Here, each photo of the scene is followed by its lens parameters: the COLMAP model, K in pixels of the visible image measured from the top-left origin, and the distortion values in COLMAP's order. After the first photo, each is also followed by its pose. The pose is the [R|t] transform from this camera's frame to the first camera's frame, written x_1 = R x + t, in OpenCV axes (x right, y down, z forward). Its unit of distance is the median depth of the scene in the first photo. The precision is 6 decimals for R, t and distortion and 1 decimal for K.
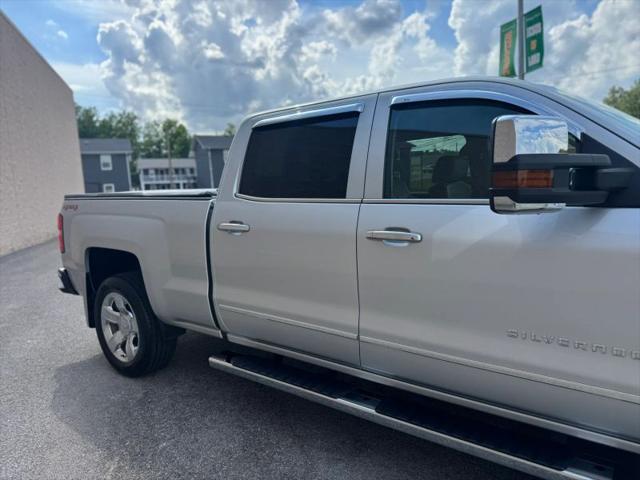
lens RADIAL K [[451.5, 0, 315.0], [0, 451.5, 250.7], [0, 0, 1]] dist [0.010510, -0.013246]
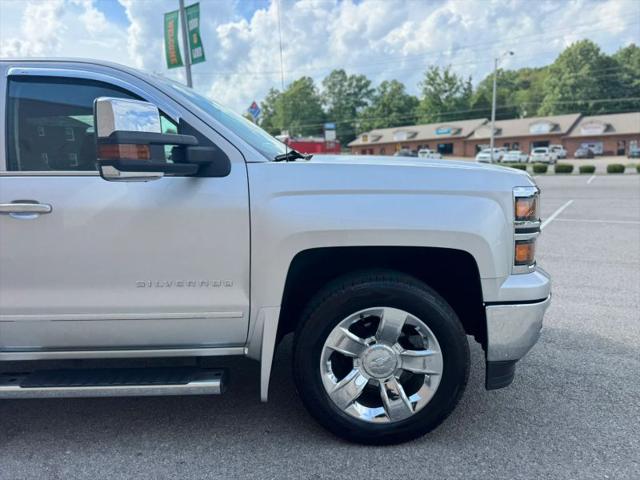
lens RADIAL K [[451.5, 0, 315.0], [0, 451.5, 250.7], [0, 0, 1]] dist [0.010510, -0.013246]
pose [[0.792122, -0.096487, 0.602688, 0.010955], [0.077800, 0.995333, 0.057094, 0.007585], [-0.605384, 0.001664, 0.795932, -0.027040]]
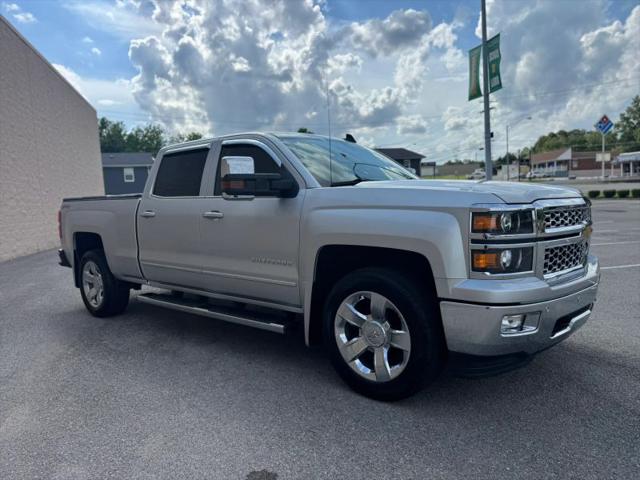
lens RADIAL K [[451.5, 0, 315.0], [0, 451.5, 250.7], [0, 0, 1]] dist [0.010510, -0.013246]
pose [[0.998704, 0.003790, -0.050759, 0.099824], [-0.004992, 0.999709, -0.023584, 0.022517], [0.050655, 0.023807, 0.998432, -0.123754]]
